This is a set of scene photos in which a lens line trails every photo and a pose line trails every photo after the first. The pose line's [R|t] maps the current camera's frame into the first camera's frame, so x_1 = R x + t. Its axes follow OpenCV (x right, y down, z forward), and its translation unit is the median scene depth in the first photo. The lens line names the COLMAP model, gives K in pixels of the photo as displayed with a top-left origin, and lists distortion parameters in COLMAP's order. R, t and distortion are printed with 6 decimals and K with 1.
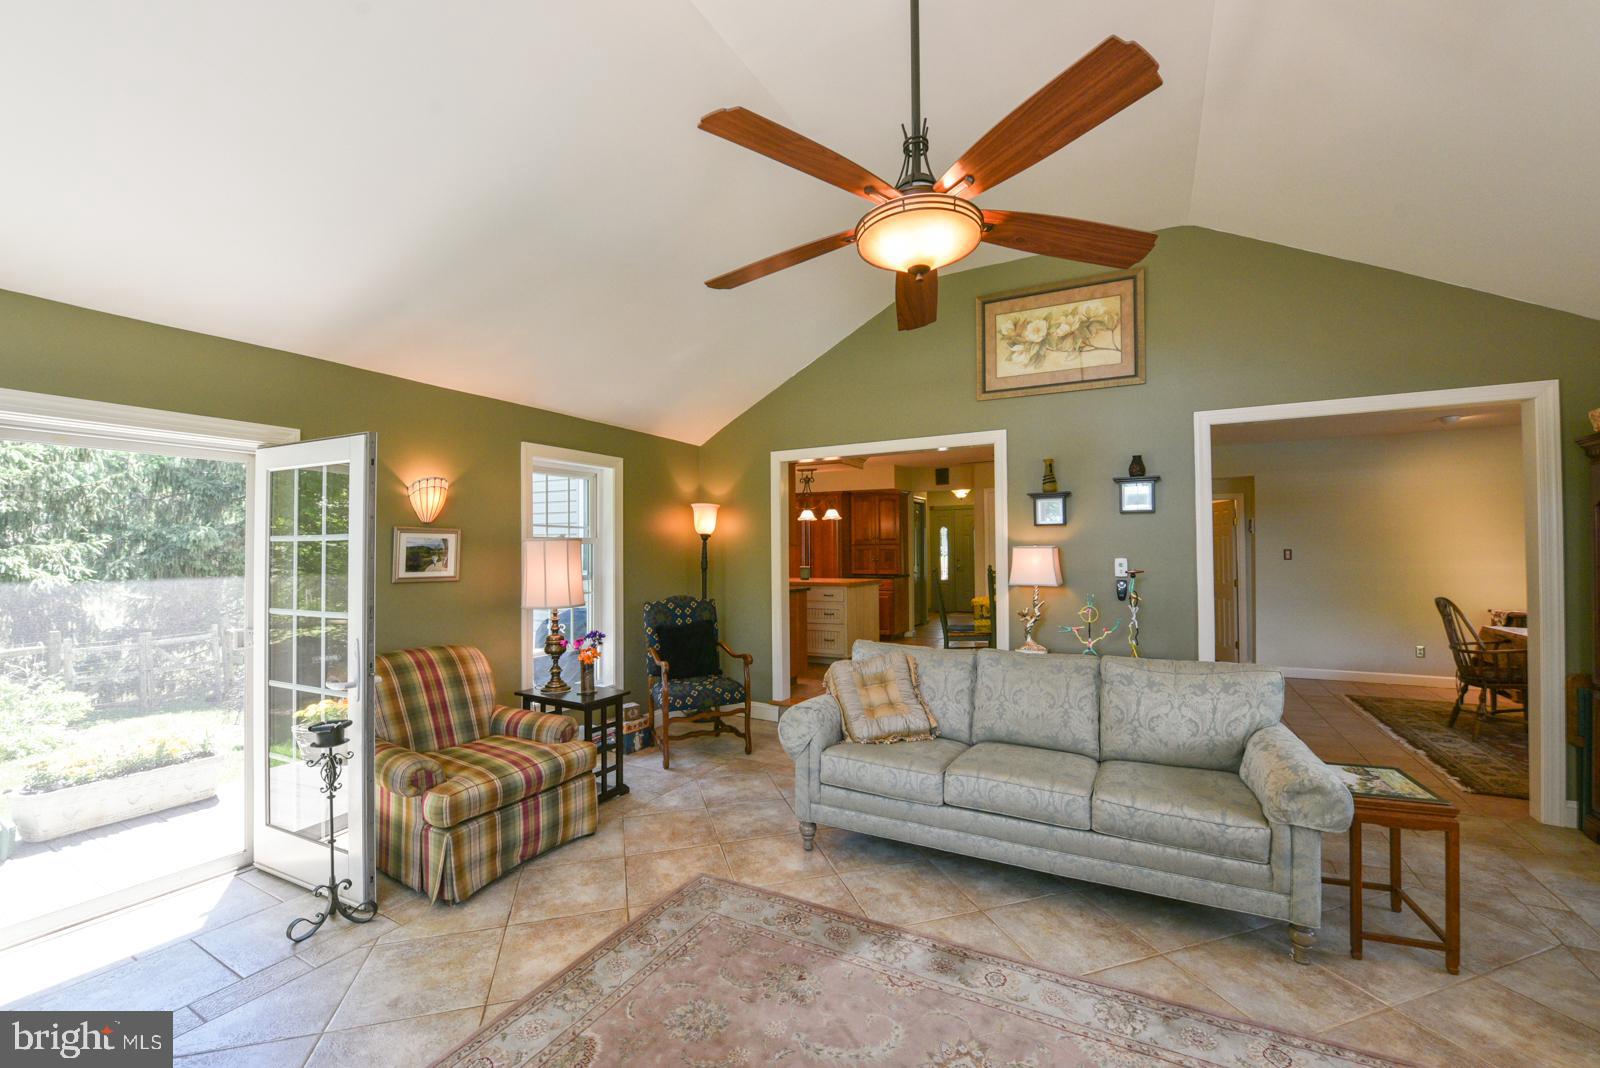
lens RADIAL K [[641.0, 0, 809.6], [0, 641.0, 537.5], [0, 0, 1]] dist [-0.011127, -0.004054]
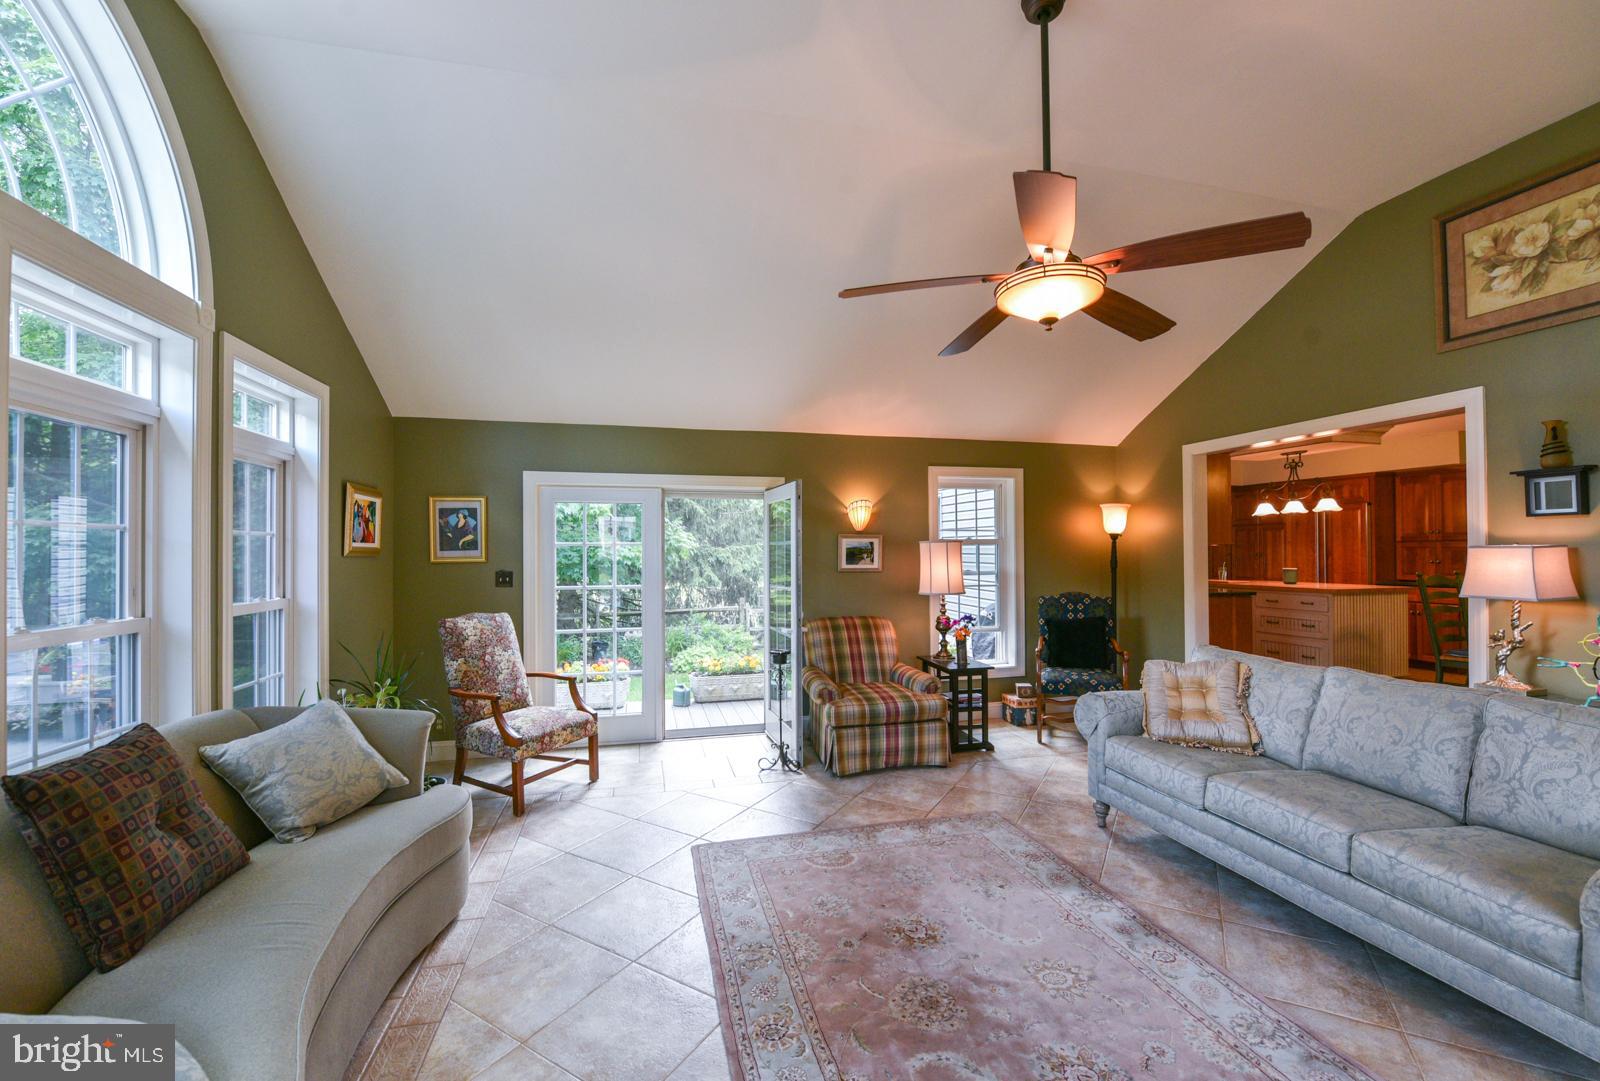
lens RADIAL K [[653.0, 0, 800.0], [0, 653.0, 540.5], [0, 0, 1]] dist [-0.014097, -0.000230]
pose [[0.669543, -0.009243, -0.742716, 0.473112], [0.016563, 0.999860, 0.002487, -0.009043], [0.742589, -0.013967, 0.669602, -0.112025]]
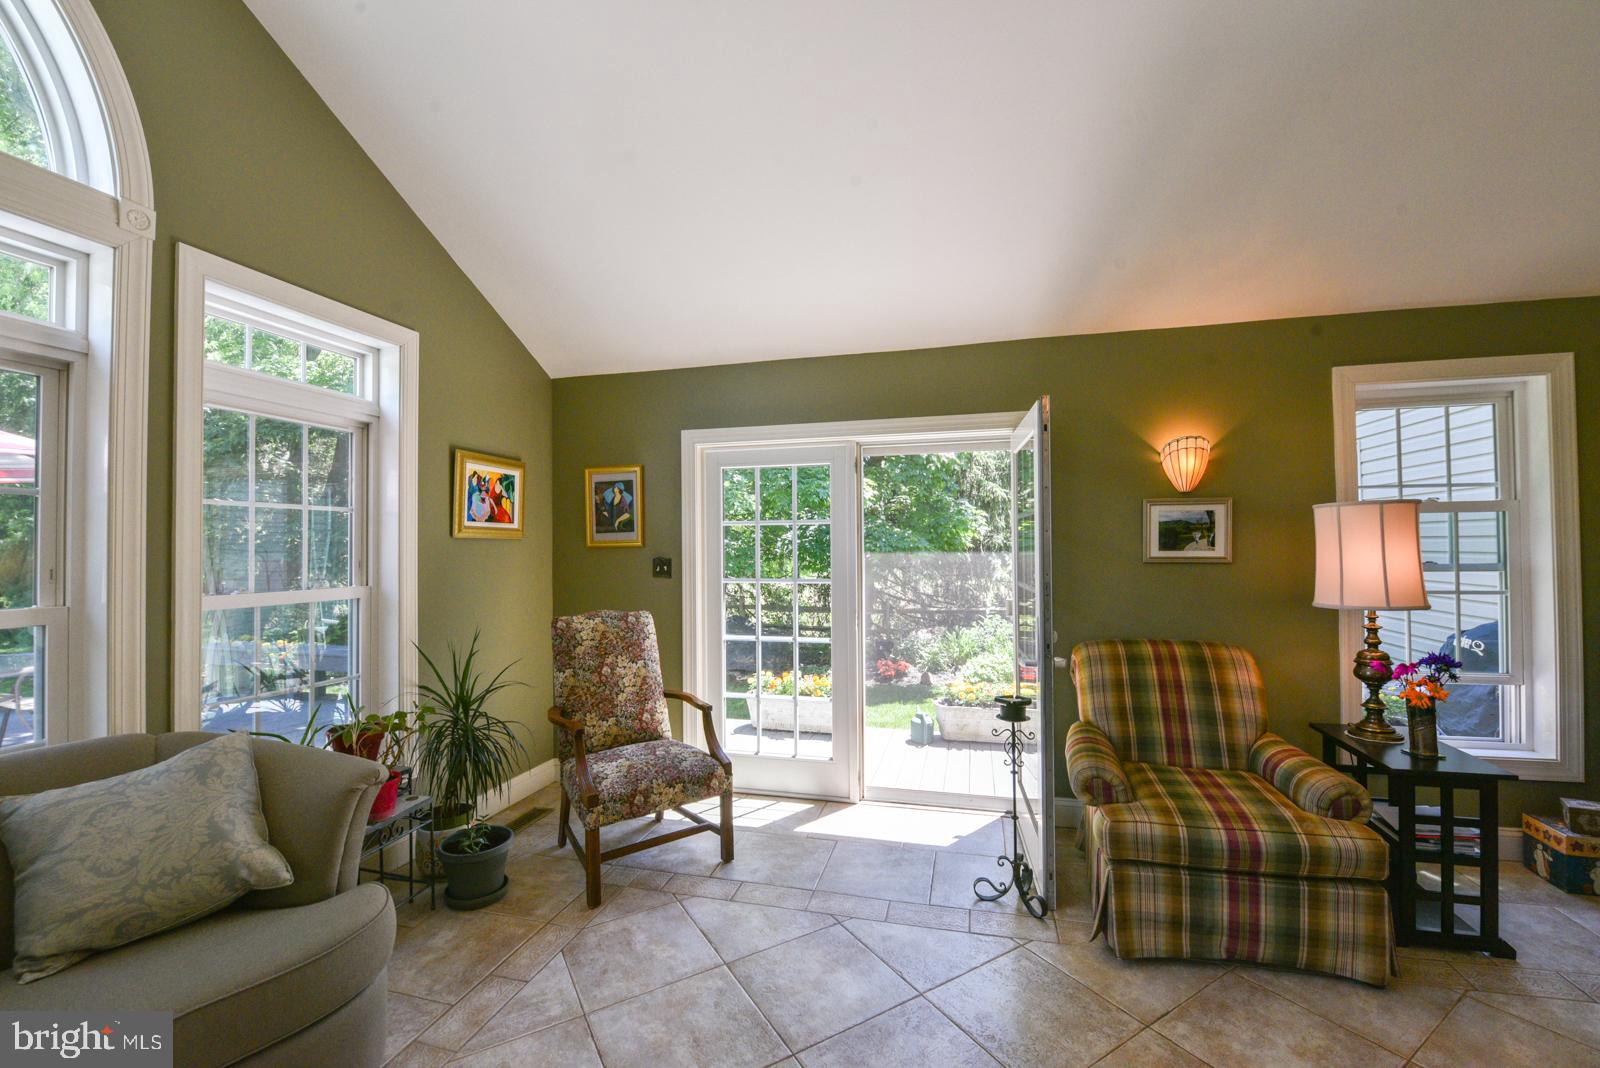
lens RADIAL K [[650.0, 0, 803.2], [0, 650.0, 537.5], [0, 0, 1]] dist [-0.019969, -0.000188]
pose [[0.233245, -0.011552, -0.972349, 0.121476], [0.028499, 0.999581, -0.005039, 0.029696], [0.972000, -0.026536, 0.233477, 0.356161]]
